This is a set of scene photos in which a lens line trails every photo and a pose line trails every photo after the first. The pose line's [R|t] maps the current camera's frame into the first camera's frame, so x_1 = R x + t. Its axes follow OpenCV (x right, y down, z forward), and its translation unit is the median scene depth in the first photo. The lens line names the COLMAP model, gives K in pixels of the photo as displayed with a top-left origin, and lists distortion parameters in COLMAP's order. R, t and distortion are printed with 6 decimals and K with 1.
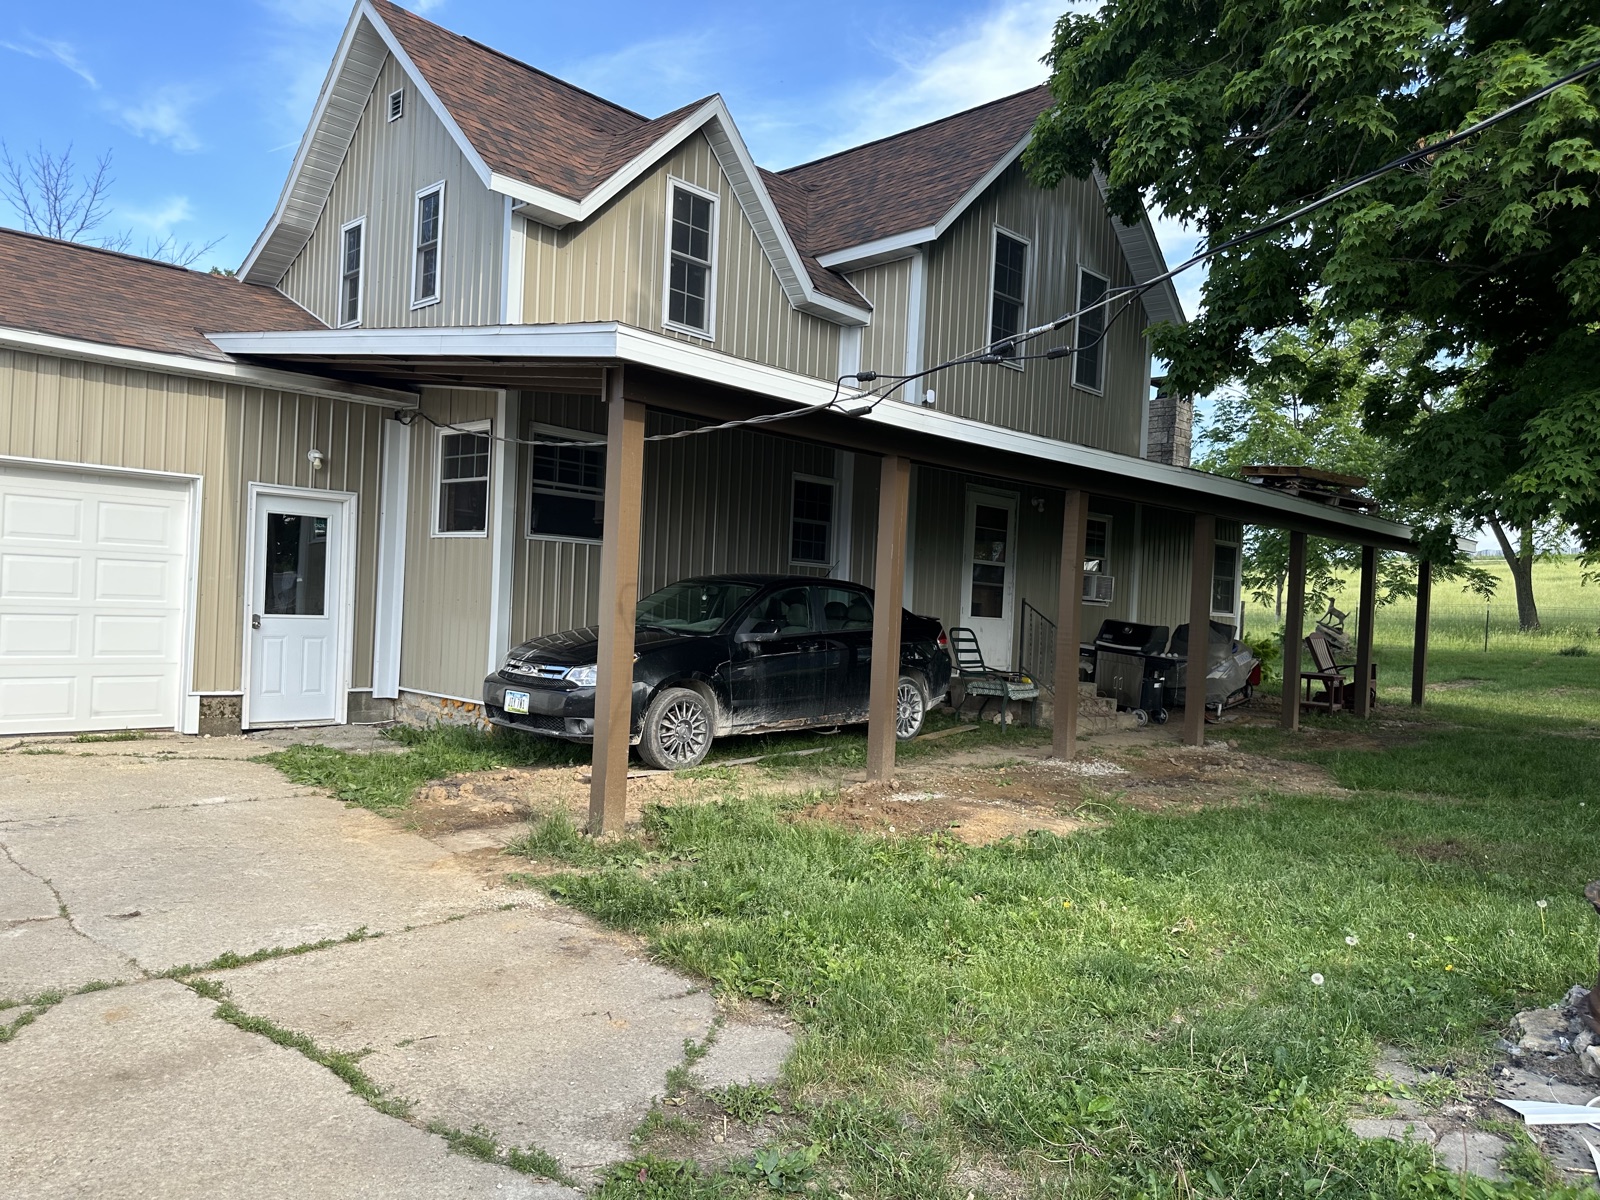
lens RADIAL K [[1099.1, 0, 828.0], [0, 1099.1, 595.5], [0, 0, 1]] dist [0.098151, -0.070155]
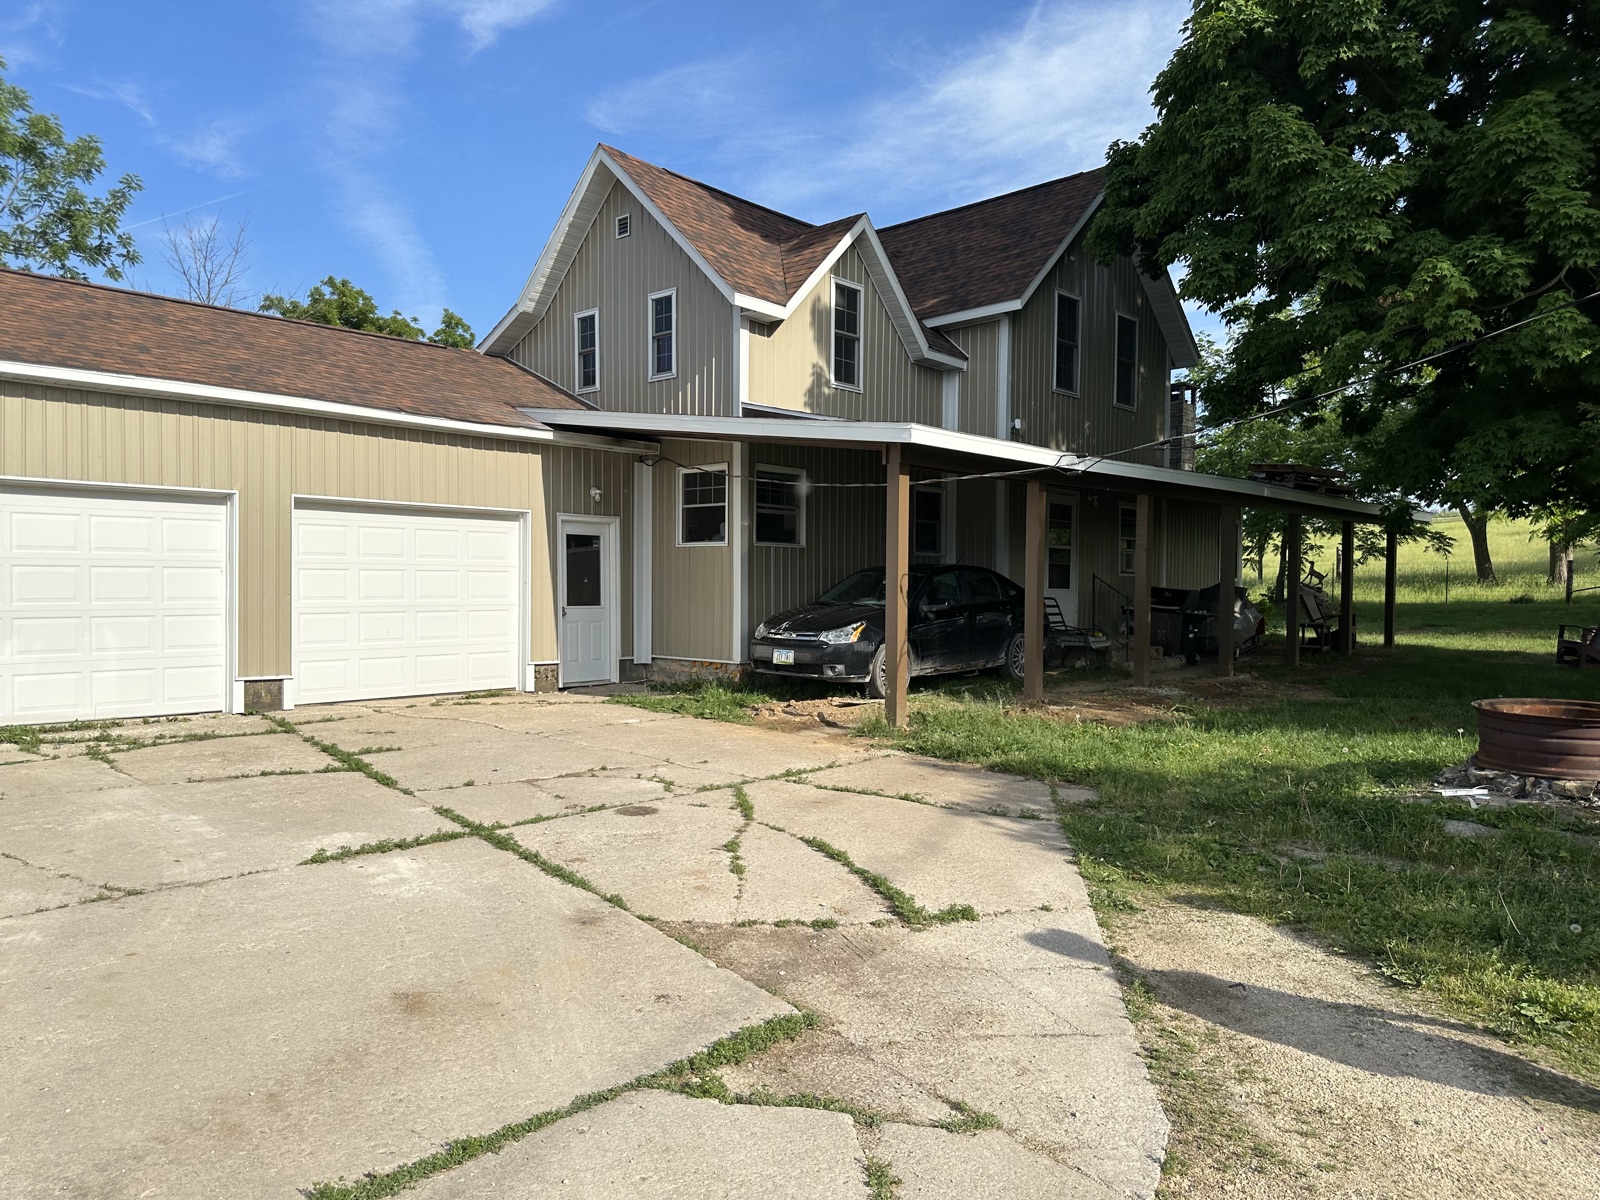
lens RADIAL K [[1115.4, 0, 805.0], [0, 1115.4, 597.9], [0, 0, 1]] dist [0.118872, -0.142292]
pose [[0.999143, -0.039780, 0.011407, -0.193067], [0.039551, 0.999025, 0.019635, -0.008496], [-0.012177, -0.019167, 0.999742, -0.364749]]
